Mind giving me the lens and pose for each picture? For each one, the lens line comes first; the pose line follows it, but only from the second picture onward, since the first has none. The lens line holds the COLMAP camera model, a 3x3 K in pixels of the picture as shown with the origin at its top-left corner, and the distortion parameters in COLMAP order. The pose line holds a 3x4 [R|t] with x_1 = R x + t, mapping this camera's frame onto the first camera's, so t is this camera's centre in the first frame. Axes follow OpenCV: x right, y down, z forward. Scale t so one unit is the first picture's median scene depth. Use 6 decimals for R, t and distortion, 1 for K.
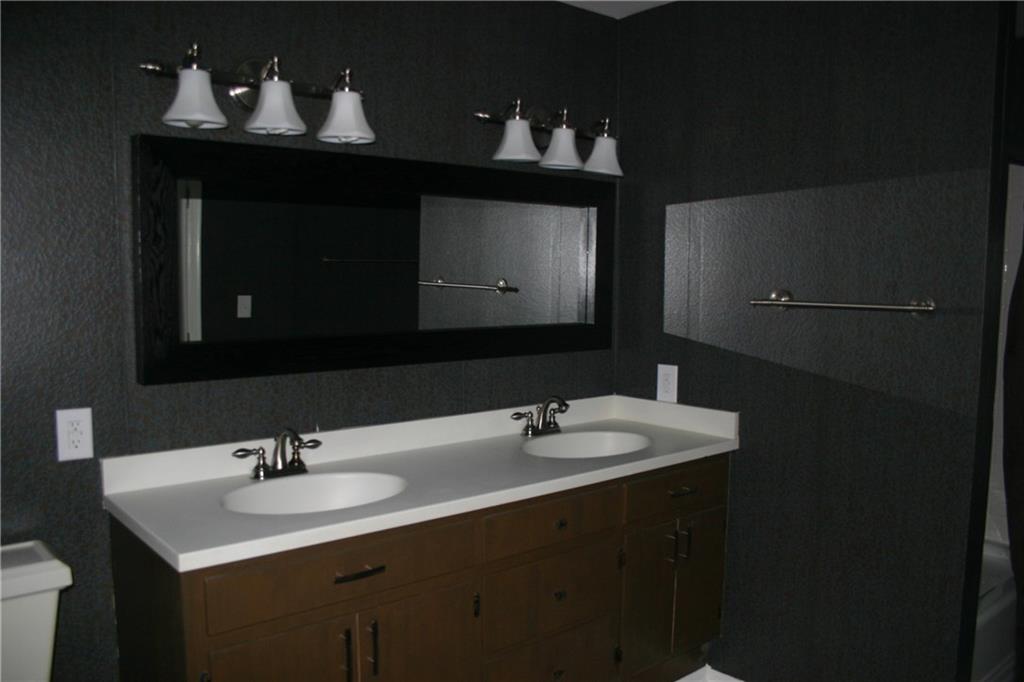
lens RADIAL K [[837.1, 0, 510.6], [0, 837.1, 360.7], [0, 0, 1]] dist [-0.163204, 0.143344]
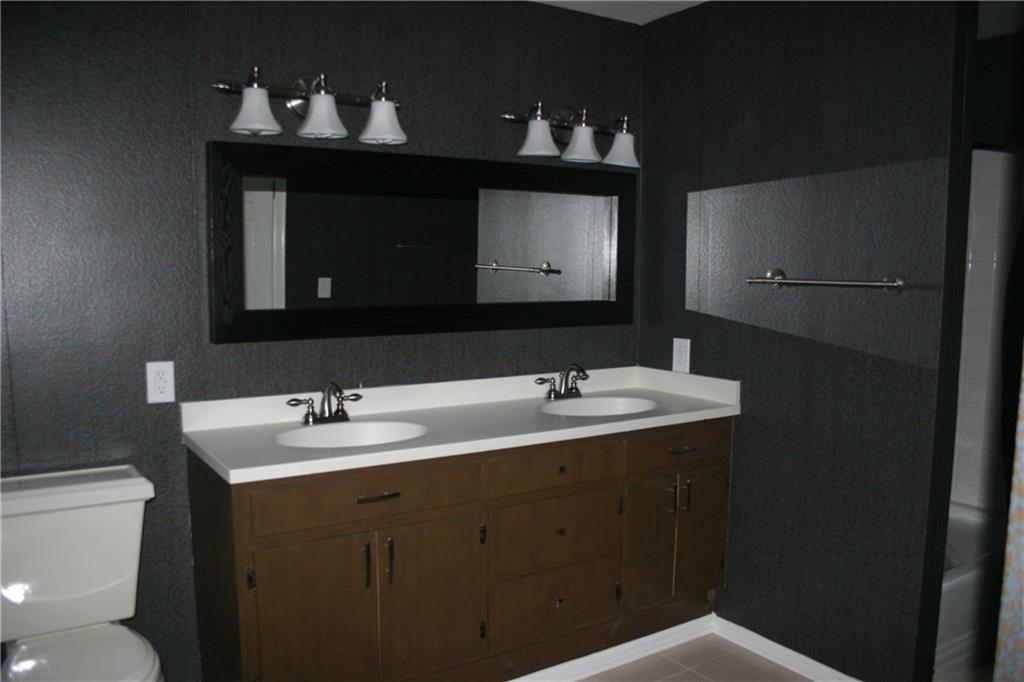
lens RADIAL K [[837.1, 0, 510.6], [0, 837.1, 360.7], [0, 0, 1]] dist [-0.163204, 0.143344]
pose [[0.992047, 0.013265, -0.125170, 0.130723], [-0.011831, 0.999856, 0.012194, 0.030281], [0.125314, -0.010616, 0.992060, -0.155982]]
